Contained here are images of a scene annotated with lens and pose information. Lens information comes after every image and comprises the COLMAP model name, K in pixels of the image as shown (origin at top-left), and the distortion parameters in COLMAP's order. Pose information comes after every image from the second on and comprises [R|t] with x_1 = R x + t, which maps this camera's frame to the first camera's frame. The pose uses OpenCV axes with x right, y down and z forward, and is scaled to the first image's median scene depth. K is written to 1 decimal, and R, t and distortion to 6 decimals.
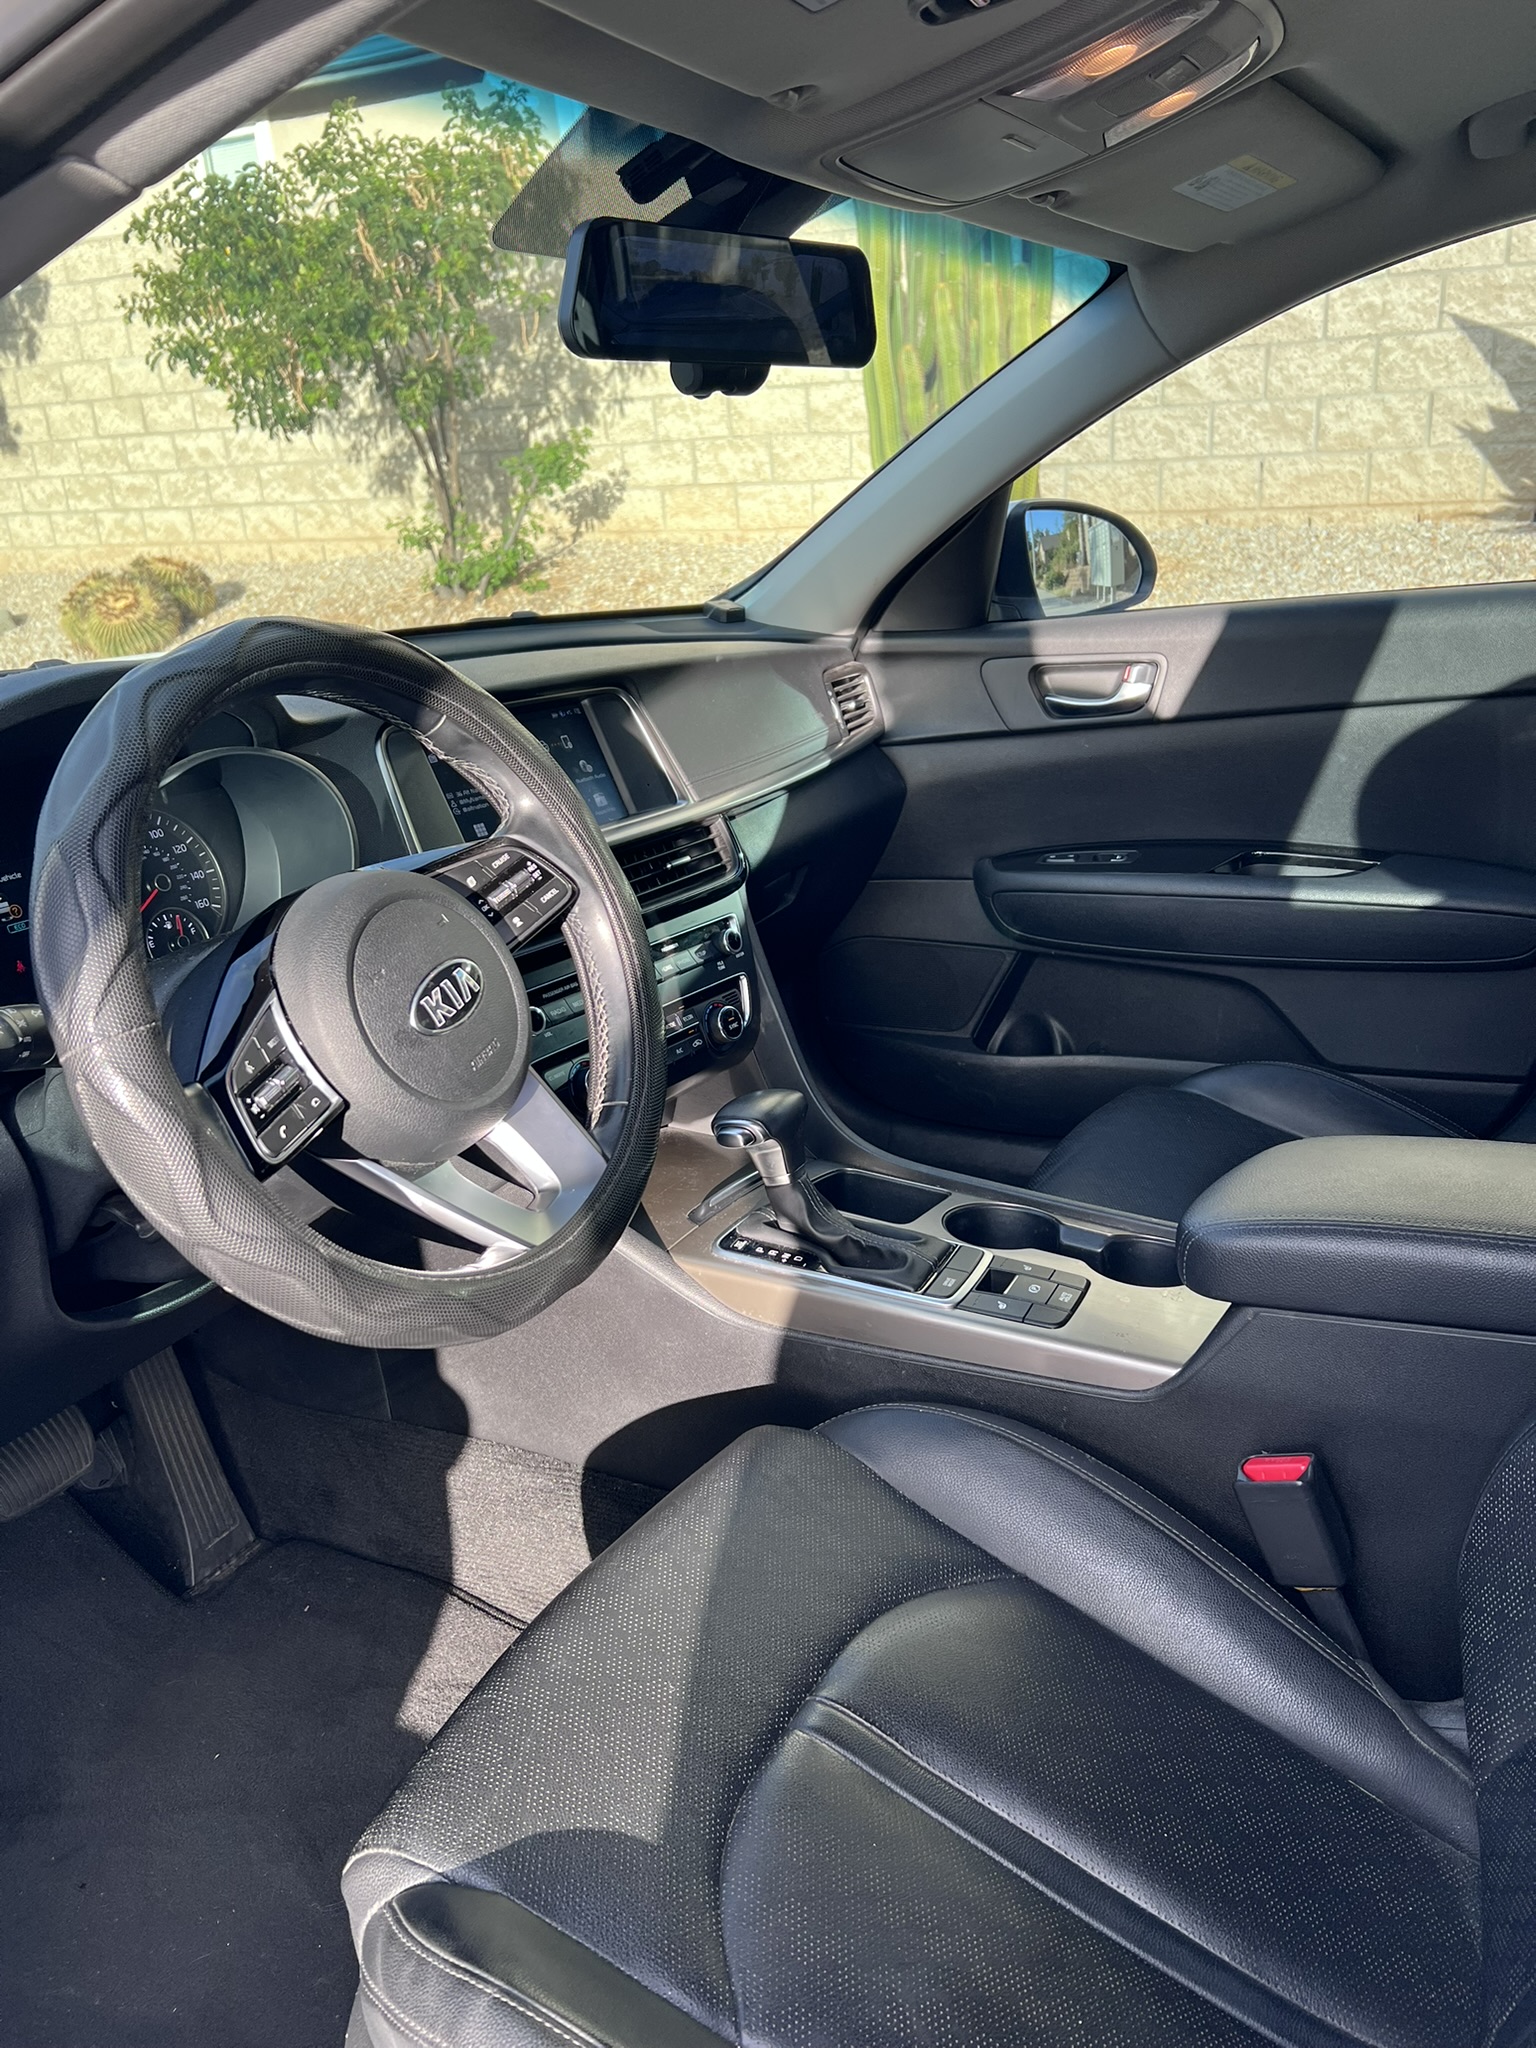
lens RADIAL K [[1602.7, 0, 771.8], [0, 1602.7, 1014.1], [0, 0, 1]] dist [0.001796, -0.007888]
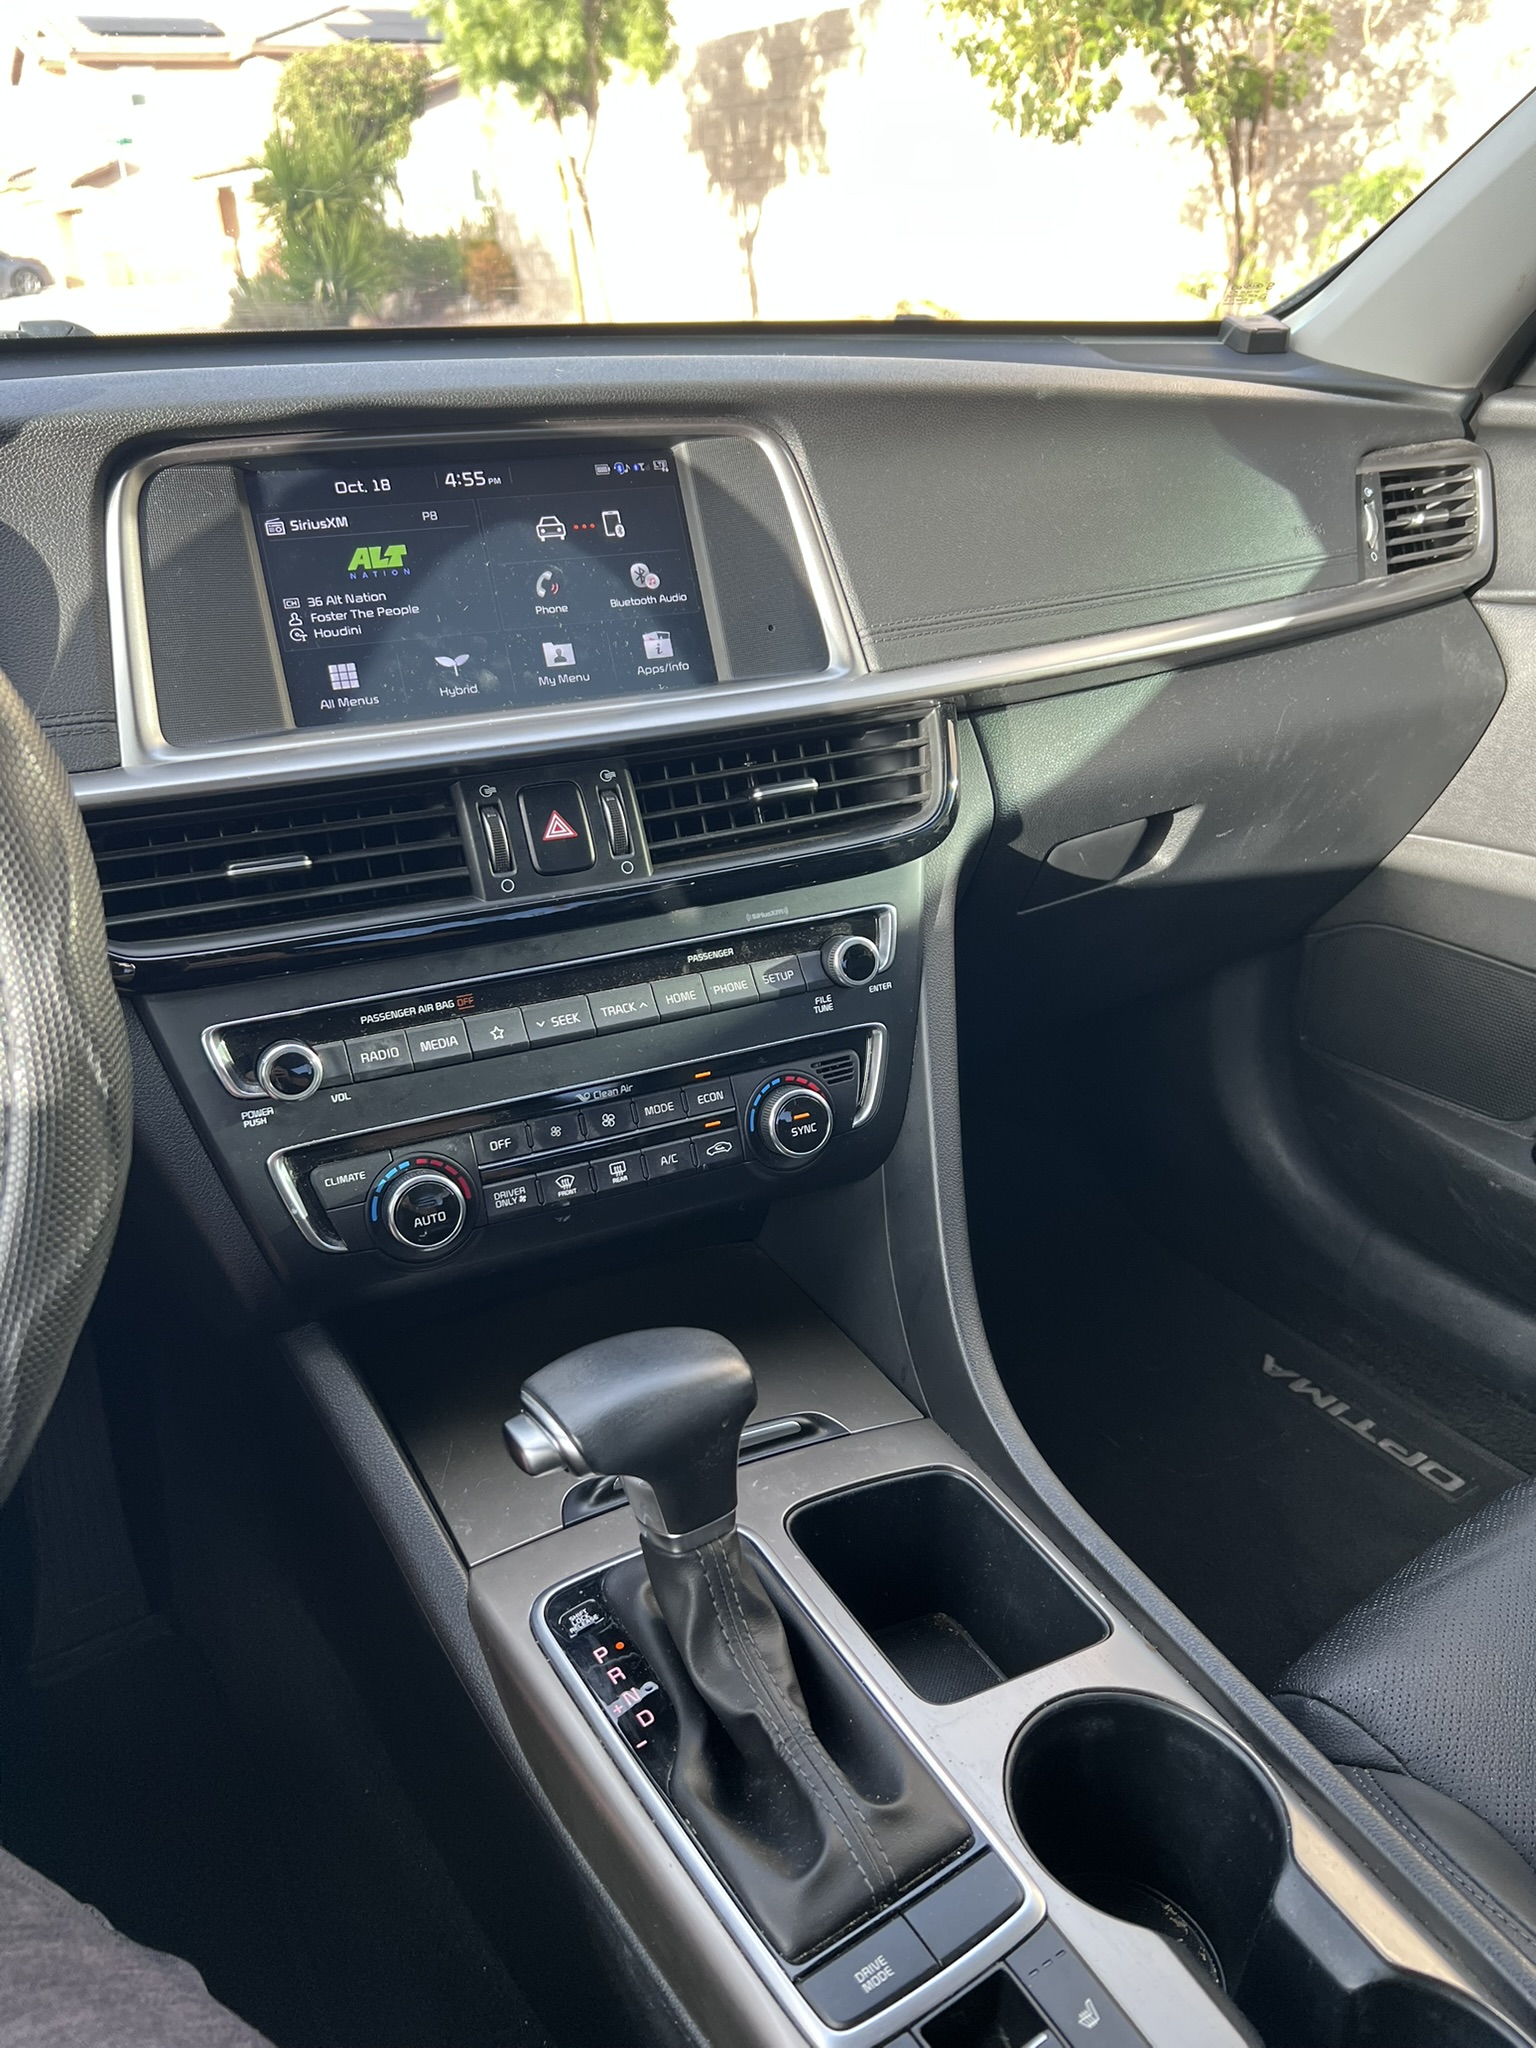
lens RADIAL K [[1602.7, 0, 827.5], [0, 1602.7, 1031.8], [0, 0, 1]] dist [0.001796, -0.007888]
pose [[0.889321, 0.228138, -0.396309, 0.126668], [-0.172340, 0.969969, 0.171636, -0.079777], [0.423564, -0.084339, 0.901931, 0.392127]]
